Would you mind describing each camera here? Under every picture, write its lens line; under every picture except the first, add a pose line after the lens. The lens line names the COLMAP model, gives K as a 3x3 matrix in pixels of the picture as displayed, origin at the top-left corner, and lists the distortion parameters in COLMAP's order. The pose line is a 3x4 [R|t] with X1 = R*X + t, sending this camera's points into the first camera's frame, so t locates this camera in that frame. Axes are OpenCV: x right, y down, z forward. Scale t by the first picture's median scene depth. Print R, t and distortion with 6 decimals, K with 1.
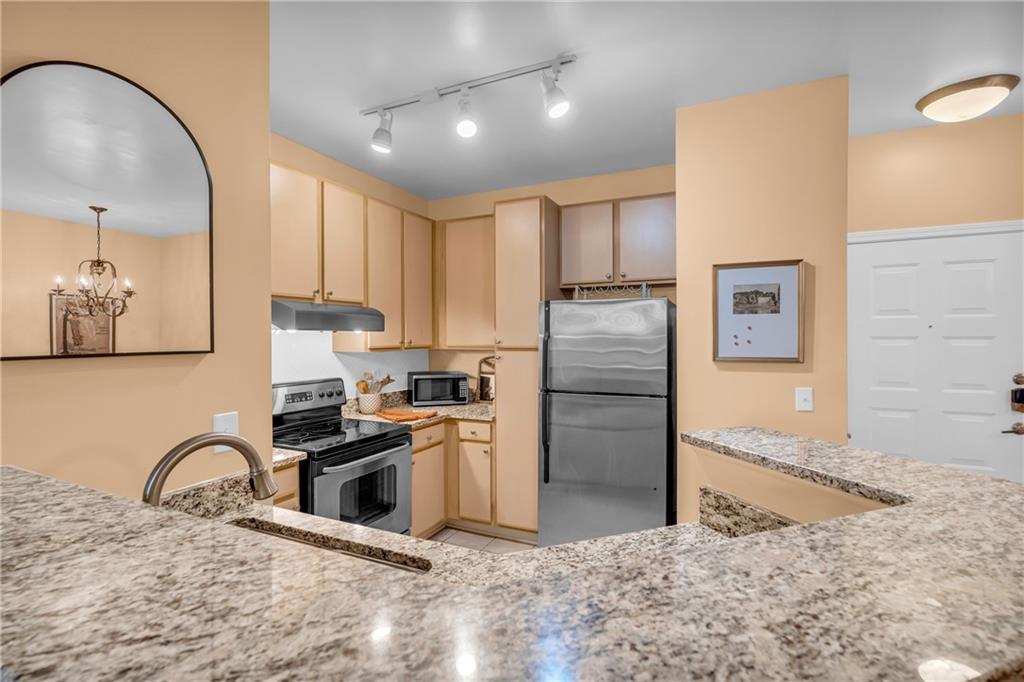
lens RADIAL K [[475.6, 0, 505.4], [0, 475.6, 338.6], [0, 0, 1]] dist [-0.007624, 0.002447]
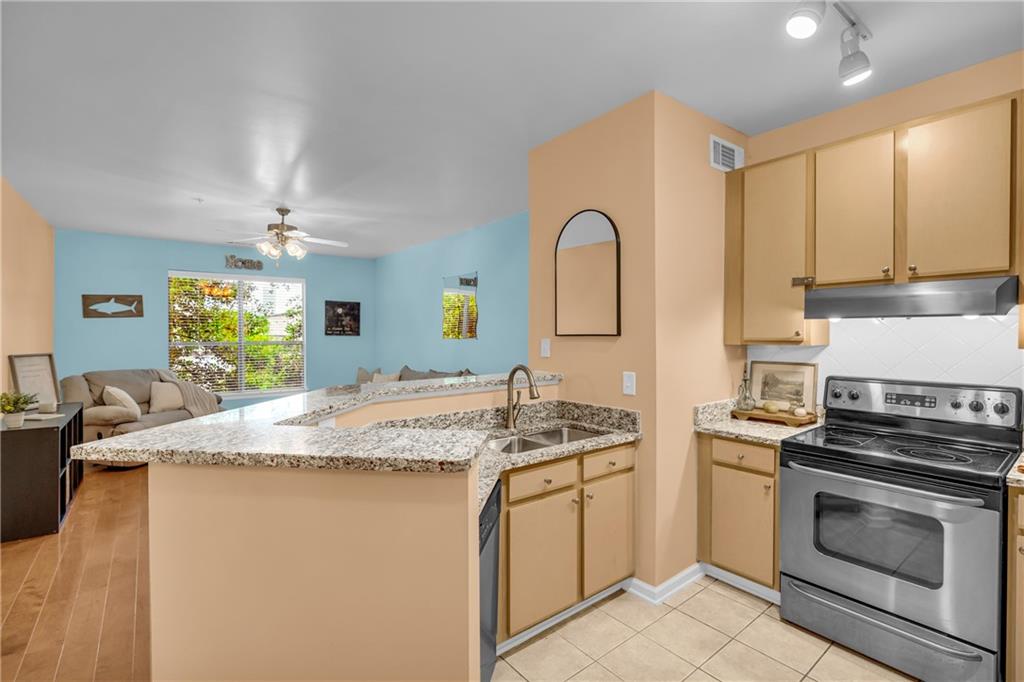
lens RADIAL K [[464.2, 0, 513.4], [0, 464.2, 340.2], [0, 0, 1]] dist [-0.015239, 0.005025]
pose [[-0.440099, 0.015014, -0.897824, 0.583526], [-0.000048, 0.999860, 0.016743, 0.007368], [0.897949, 0.007411, -0.440037, 0.740387]]
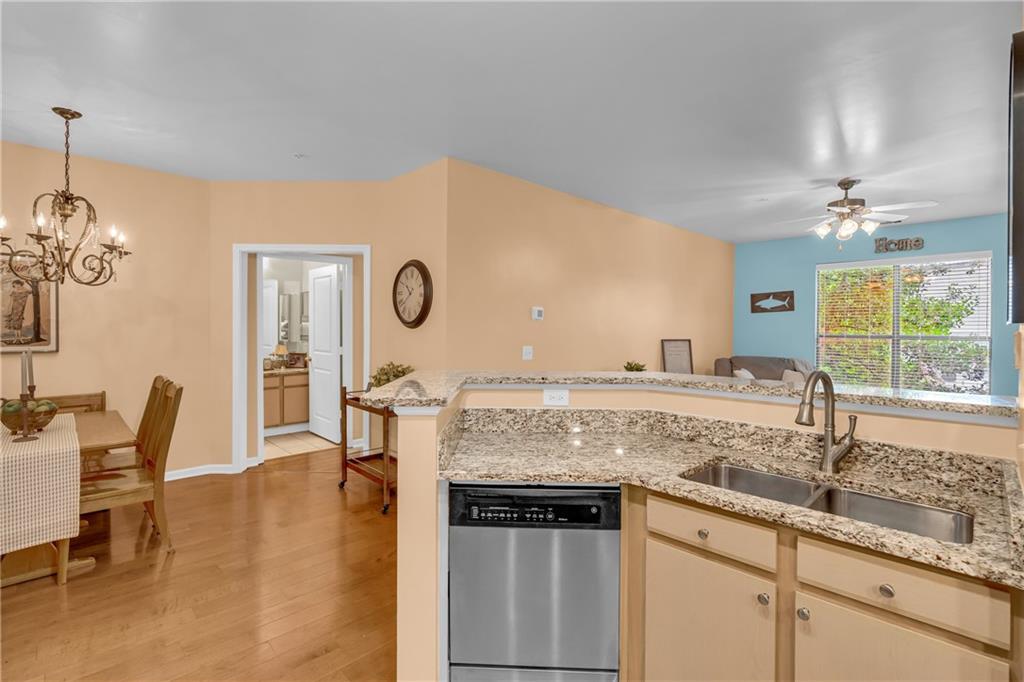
lens RADIAL K [[475.6, 0, 513.8], [0, 475.6, 331.3], [0, 0, 1]] dist [-0.007624, 0.002447]
pose [[-0.942354, -0.006078, 0.334563, -0.066561], [-0.002506, 0.999935, 0.011106, 0.017605], [-0.334609, 0.009628, -0.942308, 1.017475]]
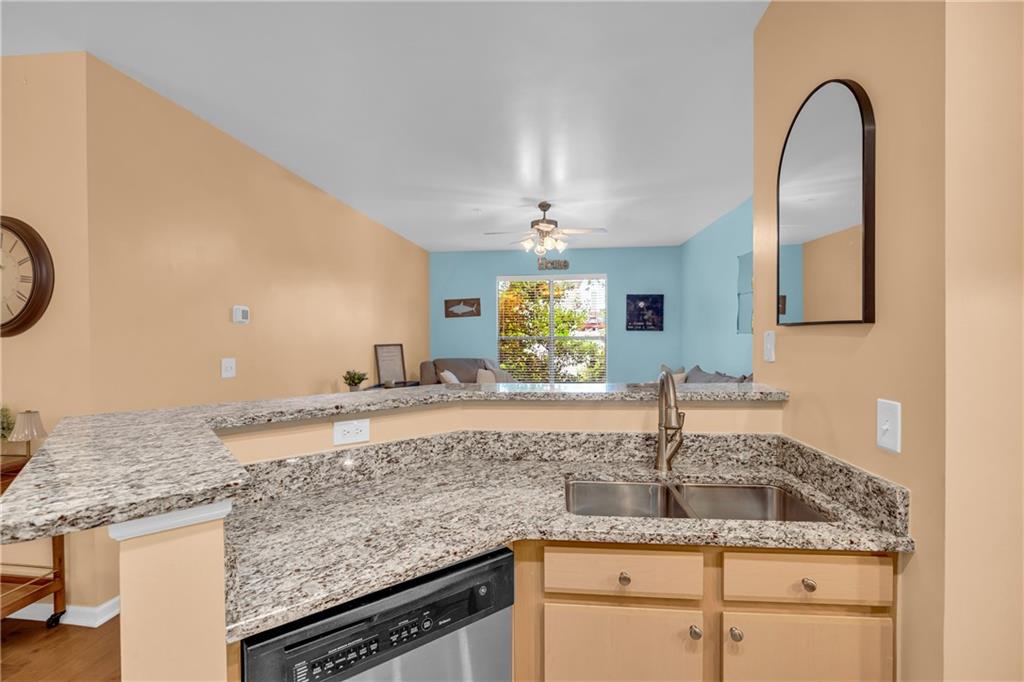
lens RADIAL K [[464.2, 0, 514.0], [0, 464.2, 342.4], [0, 0, 1]] dist [-0.015239, 0.005025]
pose [[-0.938818, 0.014453, -0.344110, 0.140893], [0.005801, 0.999641, 0.026161, 0.019010], [0.344365, 0.022564, -0.938565, 0.818324]]
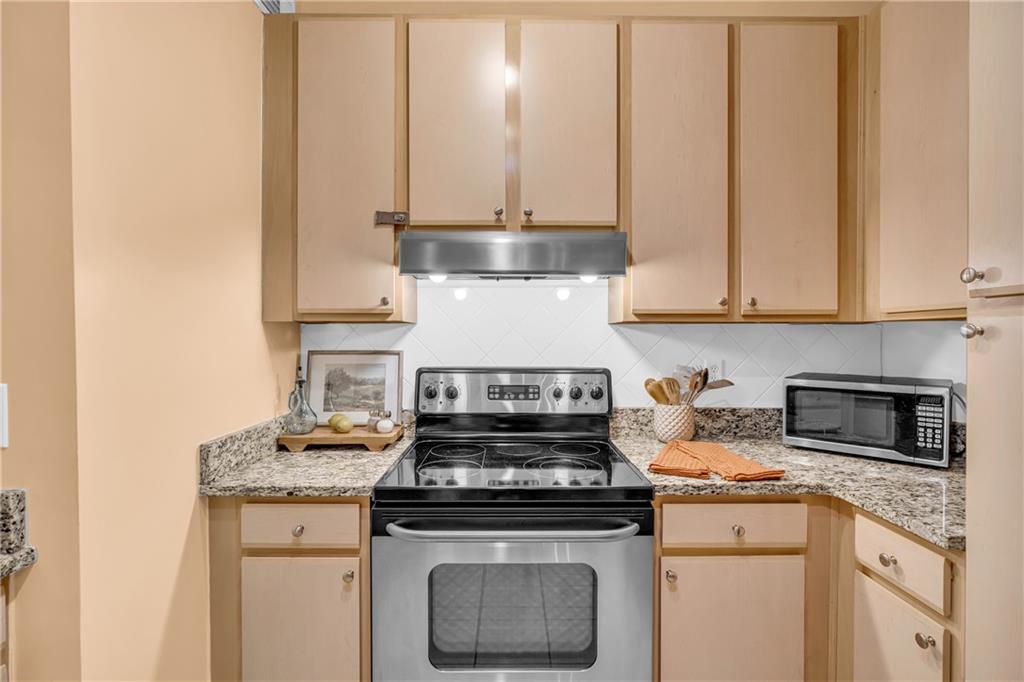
lens RADIAL K [[475.6, 0, 511.2], [0, 475.6, 341.5], [0, 0, 1]] dist [-0.007624, 0.002447]
pose [[0.441162, 0.011734, -0.897351, 0.130480], [-0.005178, 0.999931, 0.010529, 0.050245], [0.897413, 0.000002, 0.441192, 0.725493]]
